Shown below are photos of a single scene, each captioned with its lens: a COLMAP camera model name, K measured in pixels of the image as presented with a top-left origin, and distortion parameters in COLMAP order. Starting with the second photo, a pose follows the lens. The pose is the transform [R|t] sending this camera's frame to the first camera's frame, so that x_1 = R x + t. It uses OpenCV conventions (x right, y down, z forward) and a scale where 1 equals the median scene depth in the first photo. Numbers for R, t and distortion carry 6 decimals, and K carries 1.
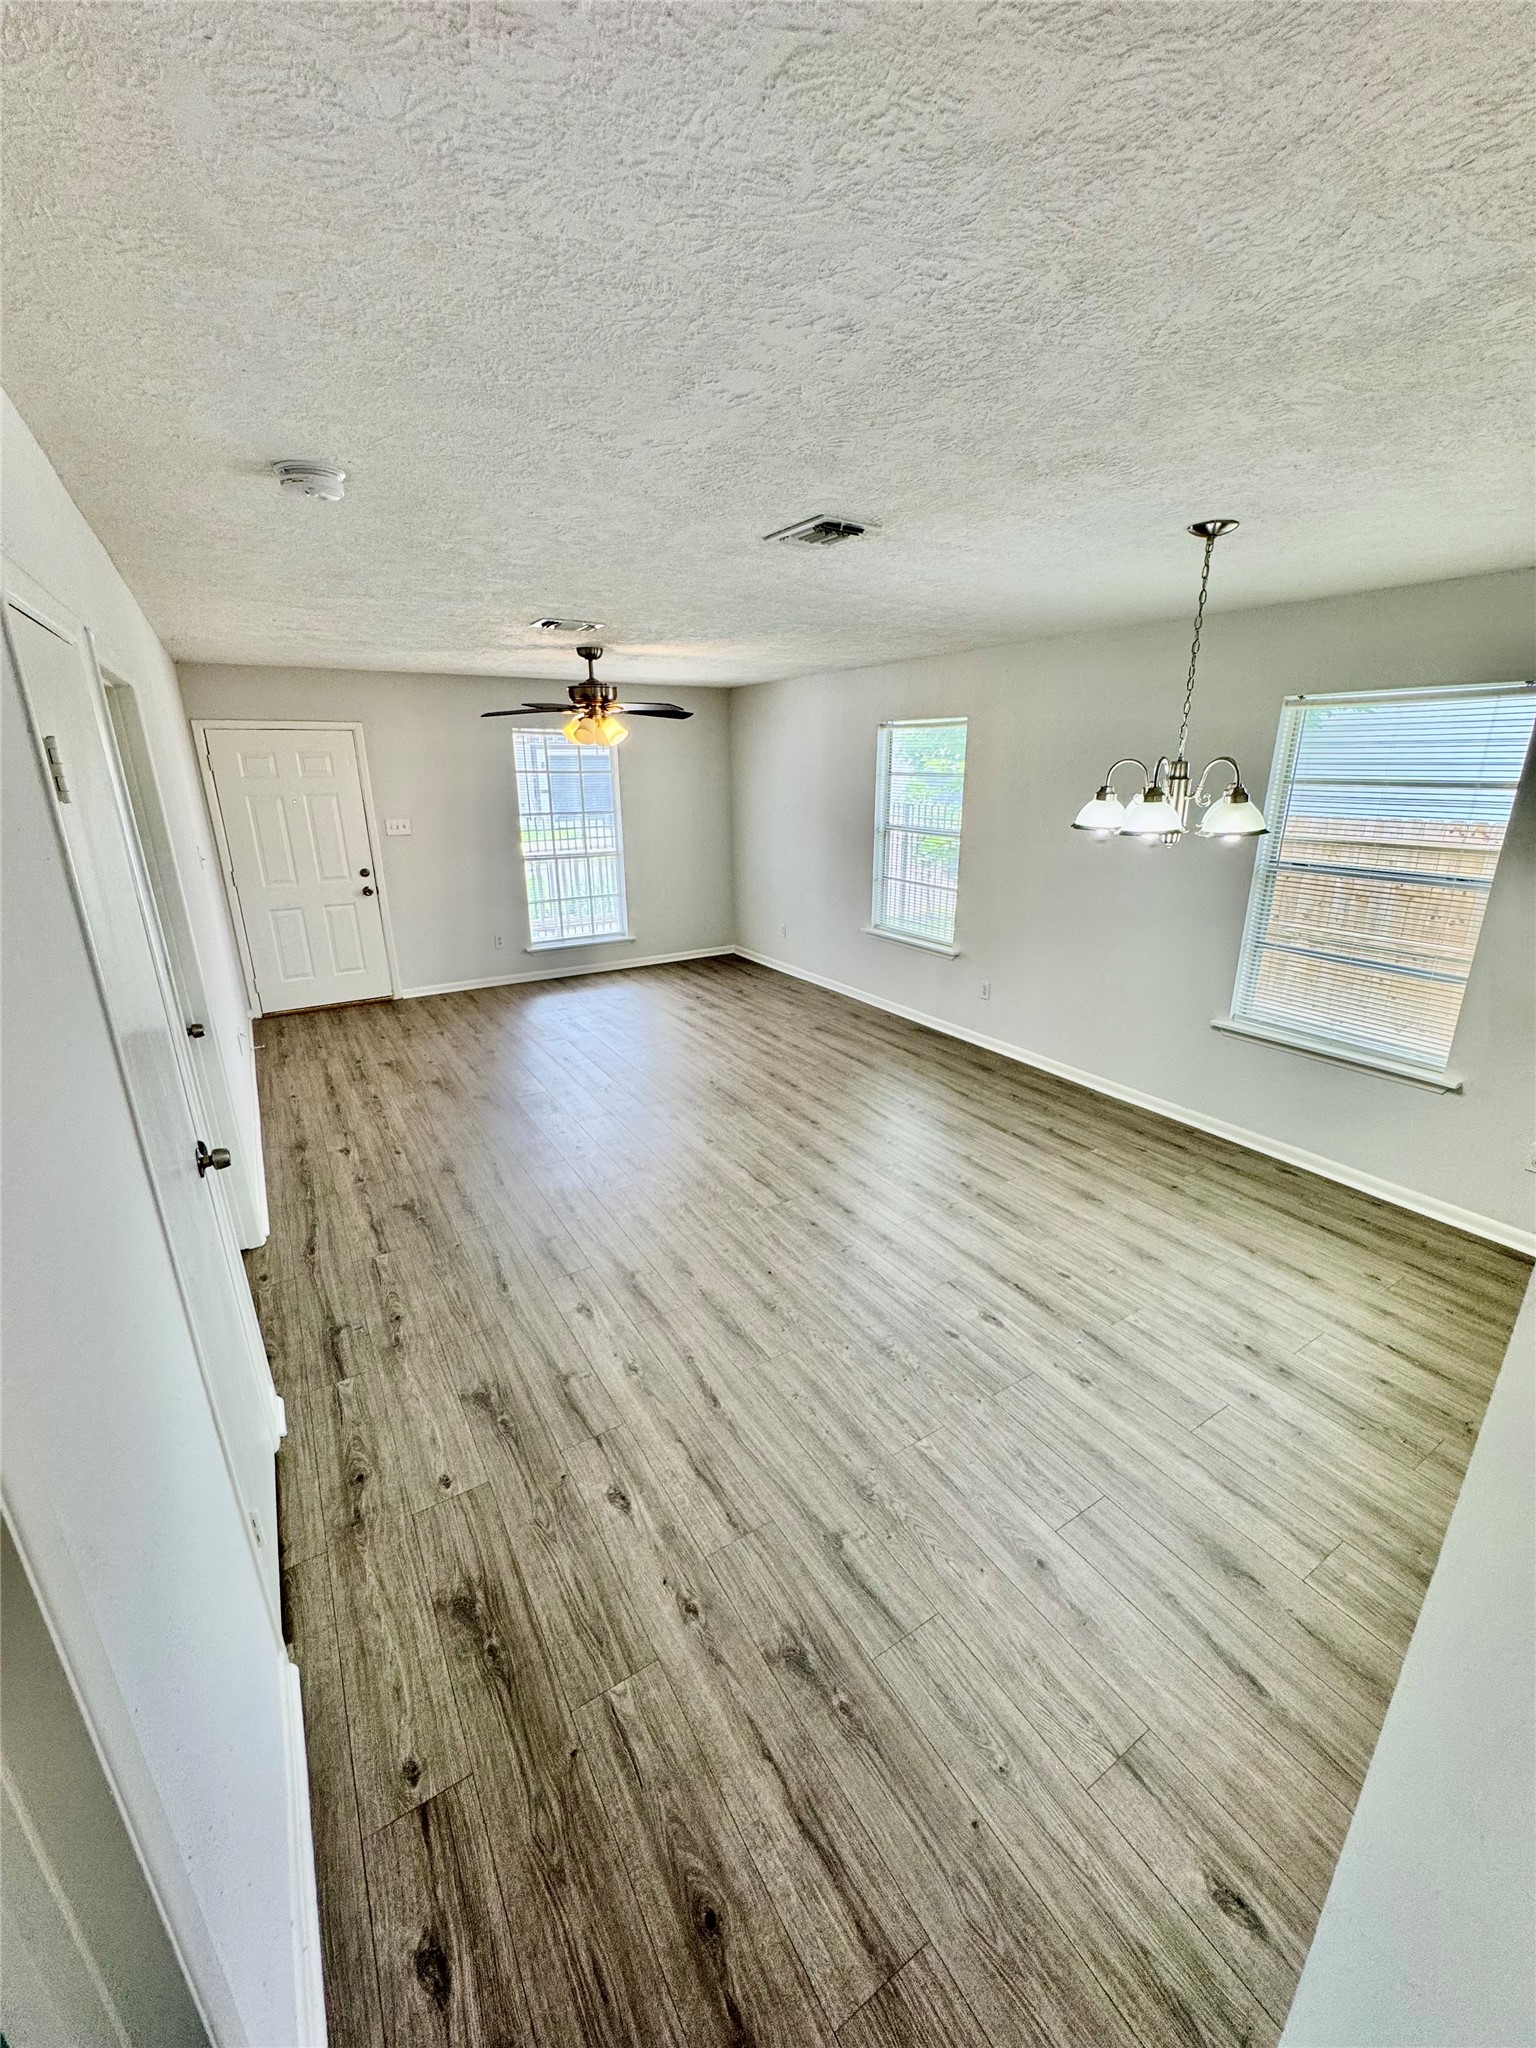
lens RADIAL K [[812.2, 0, 768.0], [0, 812.2, 1024.0], [0, 0, 1]] dist [-0.000794, 0.000173]
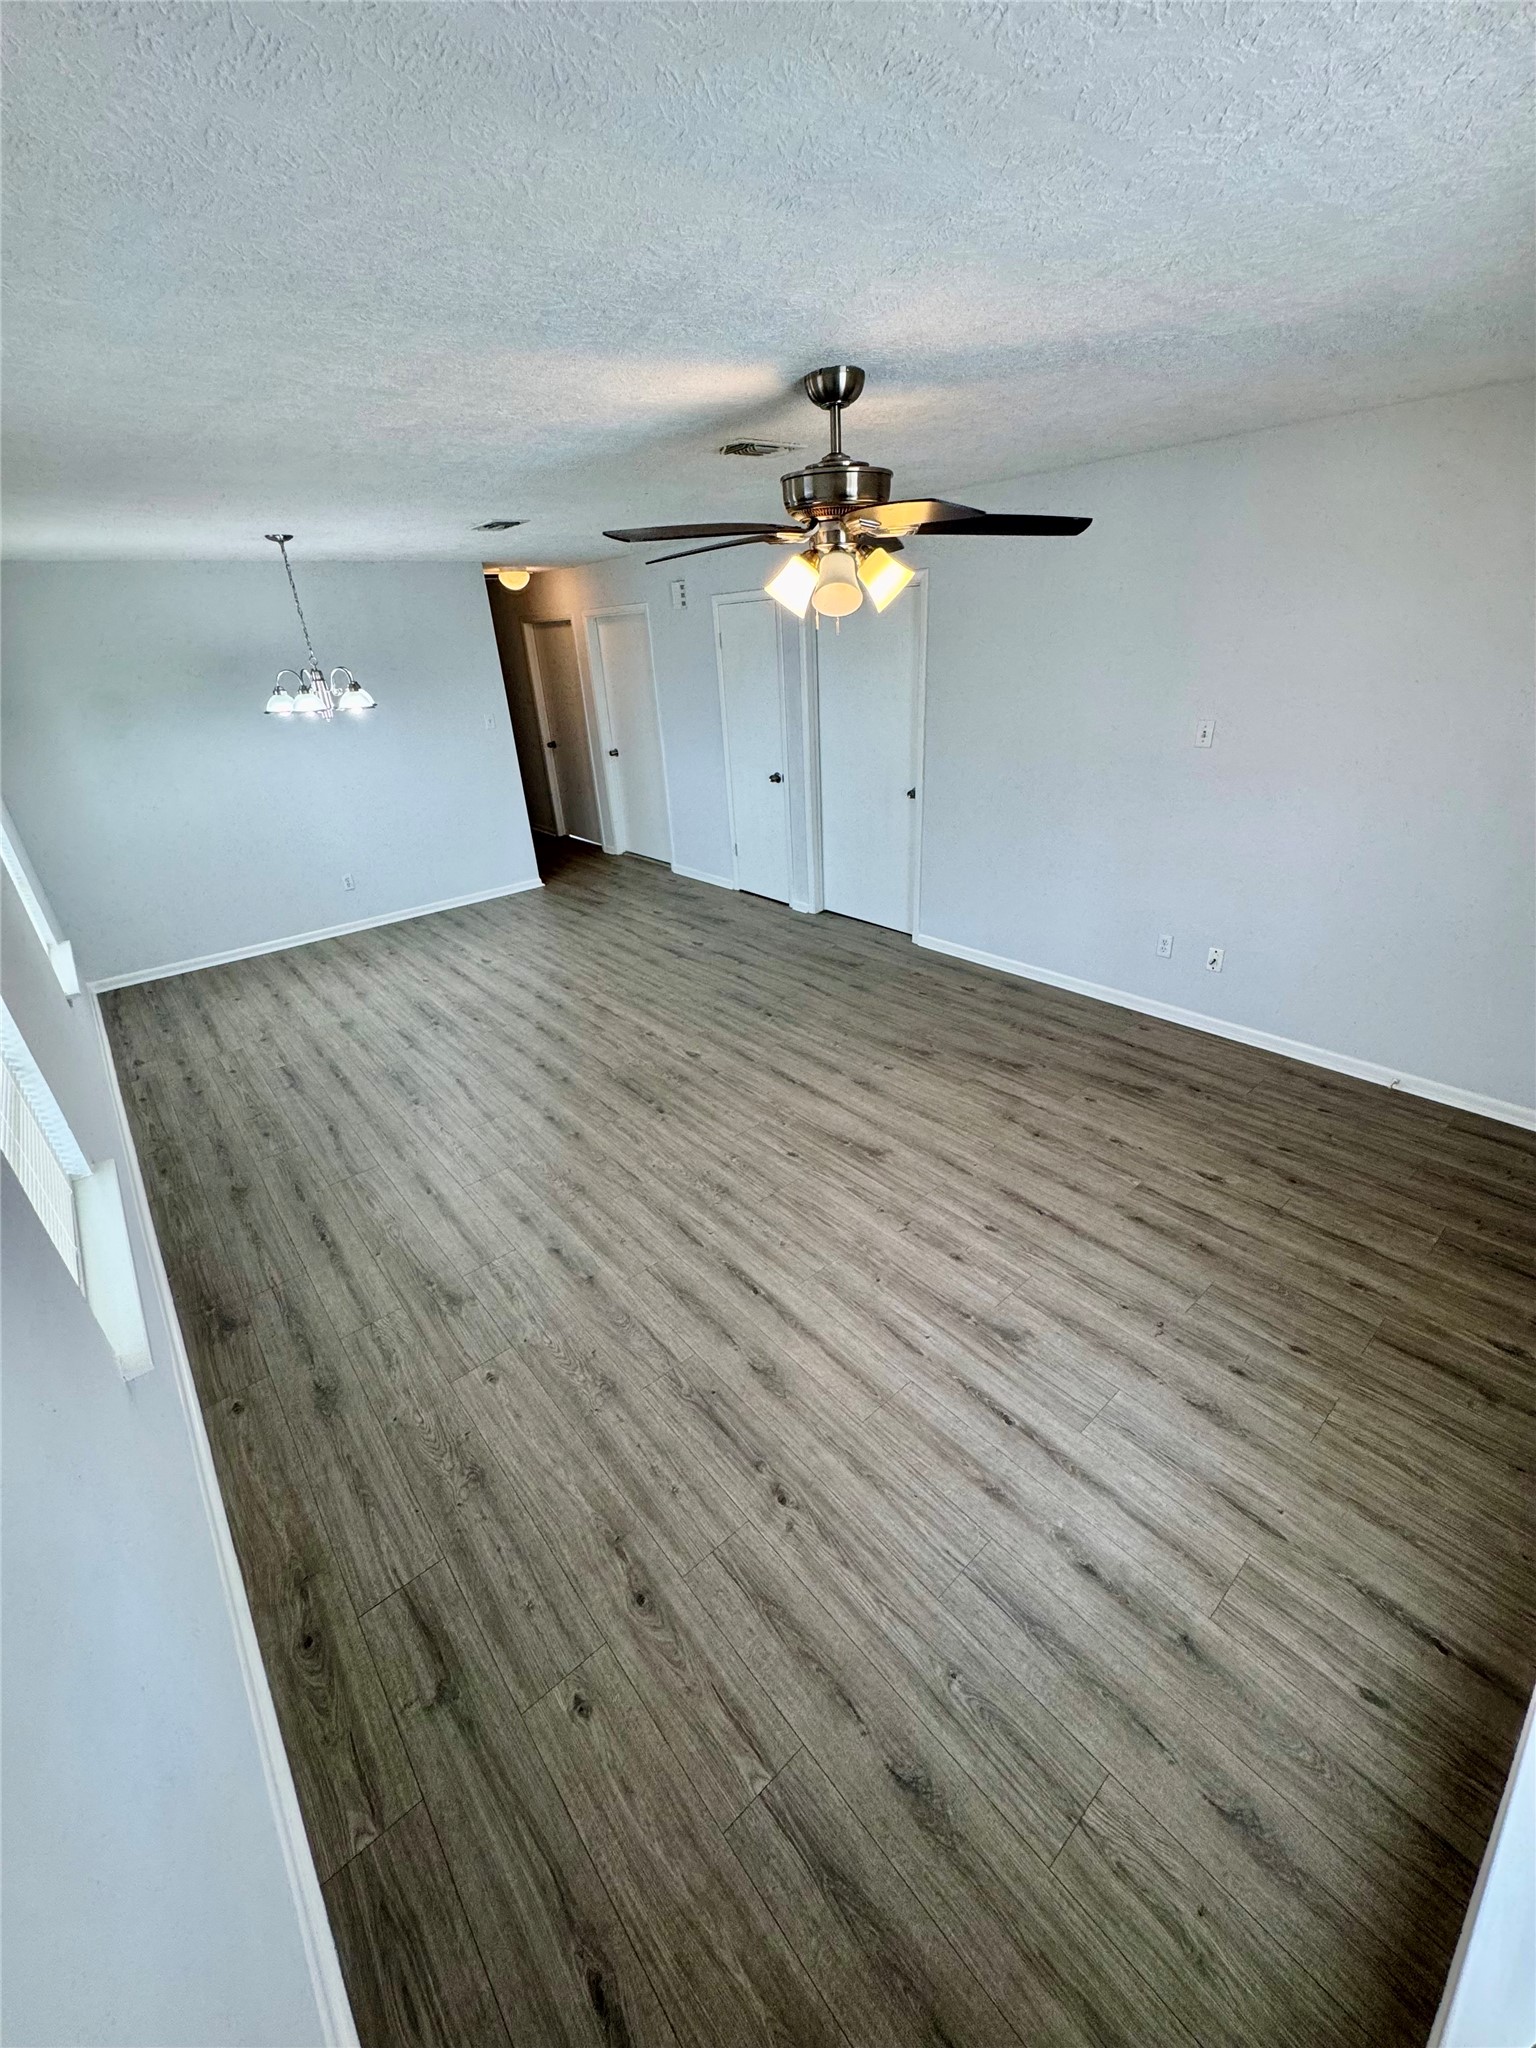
lens RADIAL K [[812.2, 0, 768.0], [0, 812.2, 1024.0], [0, 0, 1]] dist [-0.000794, 0.000173]
pose [[-0.987413, 0.117986, -0.105333, -0.102135], [0.011853, 0.719306, 0.694592, -0.529013], [0.157719, 0.684601, -0.711650, 1.578528]]
